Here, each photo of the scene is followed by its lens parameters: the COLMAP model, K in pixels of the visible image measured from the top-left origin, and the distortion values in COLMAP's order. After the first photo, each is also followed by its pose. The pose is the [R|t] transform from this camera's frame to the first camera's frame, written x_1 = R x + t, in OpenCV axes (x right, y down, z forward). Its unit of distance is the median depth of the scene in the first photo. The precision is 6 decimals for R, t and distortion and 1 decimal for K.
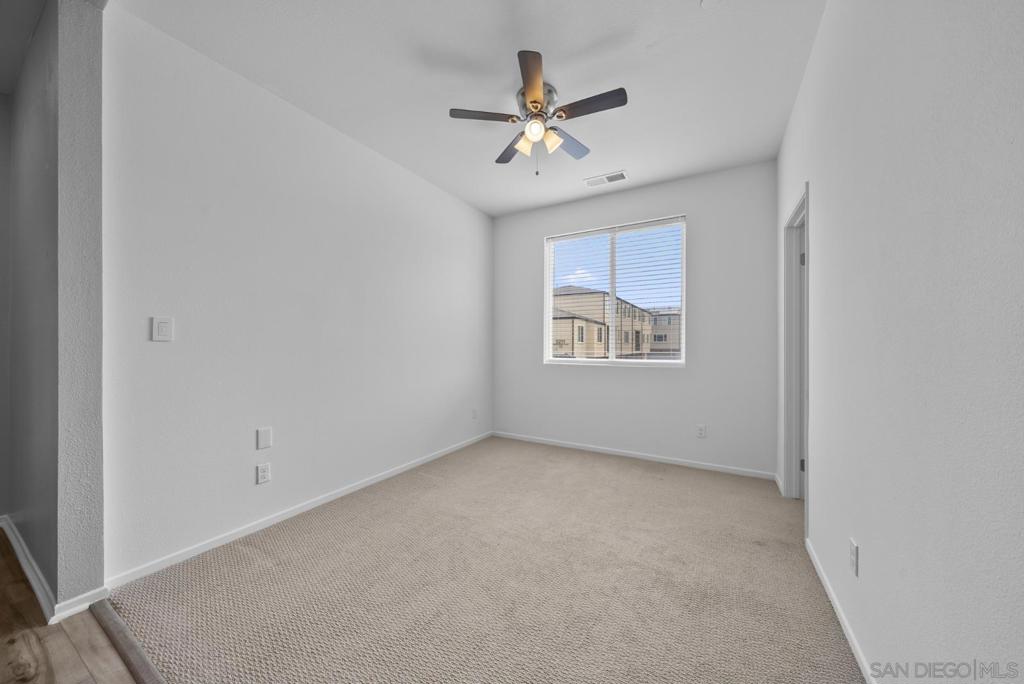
lens RADIAL K [[355.8, 0, 512.0], [0, 355.8, 342.0], [0, 0, 1]] dist [-0.001471, -0.000026]
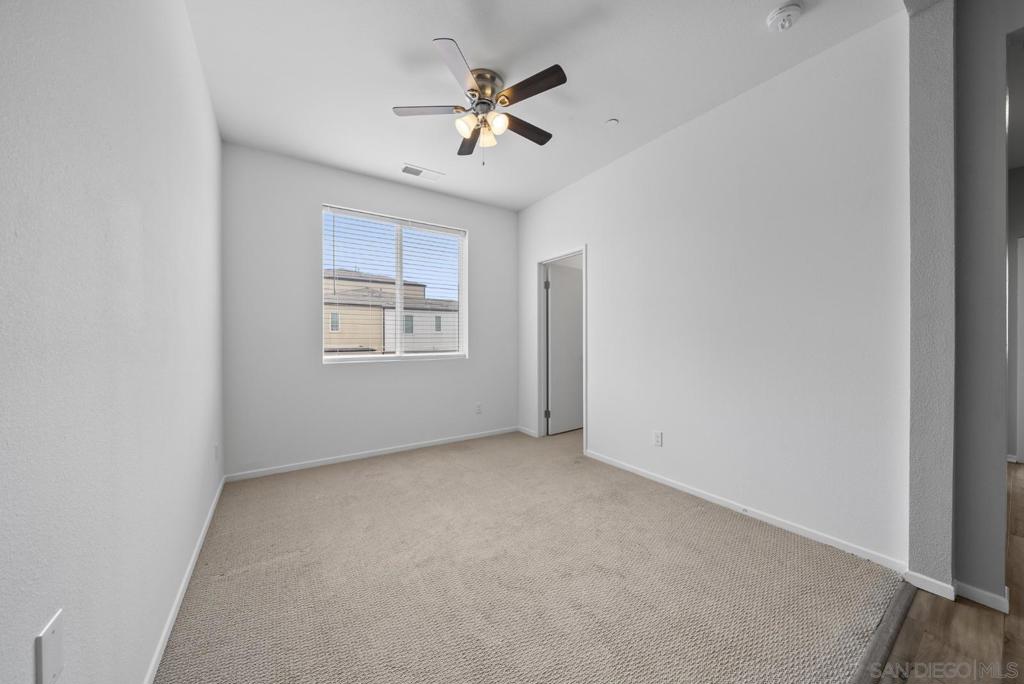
lens RADIAL K [[350.9, 0, 515.3], [0, 350.9, 340.4], [0, 0, 1]] dist [-0.000574, -0.000117]
pose [[0.442110, -0.007931, 0.896926, -0.628383], [-0.000156, 0.999960, 0.008919, 0.002308], [-0.896961, -0.004083, 0.442092, 0.412932]]
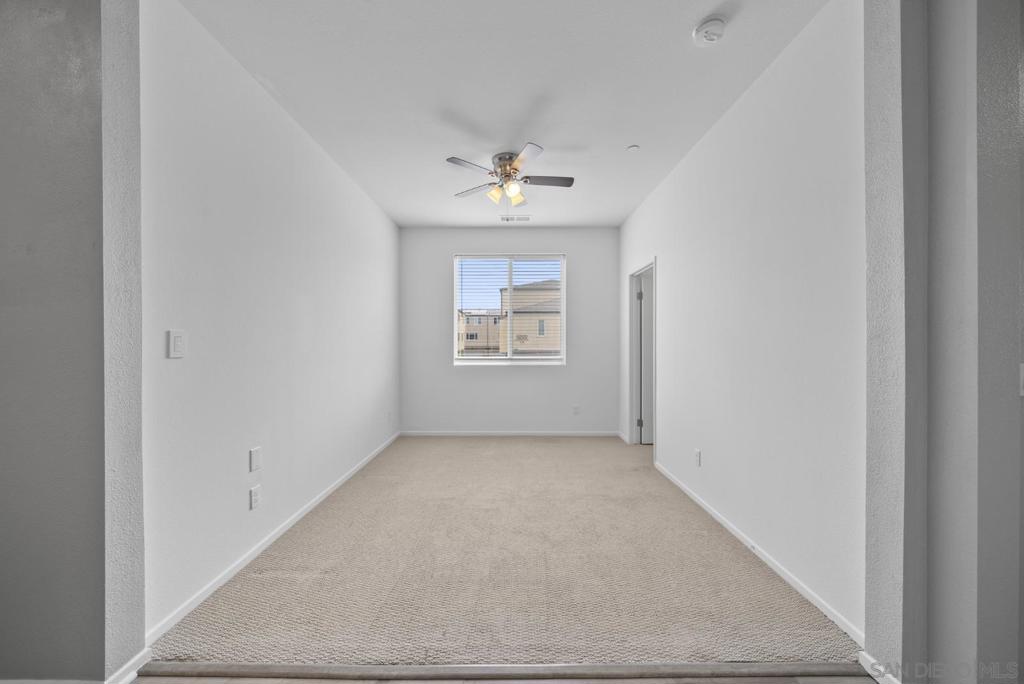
lens RADIAL K [[350.9, 0, 515.3], [0, 350.9, 340.4], [0, 0, 1]] dist [-0.000574, -0.000117]
pose [[0.864561, -0.001333, 0.502526, -0.457605], [0.000963, 0.999999, 0.000995, -0.029808], [-0.502527, -0.000377, 0.864562, -0.100238]]
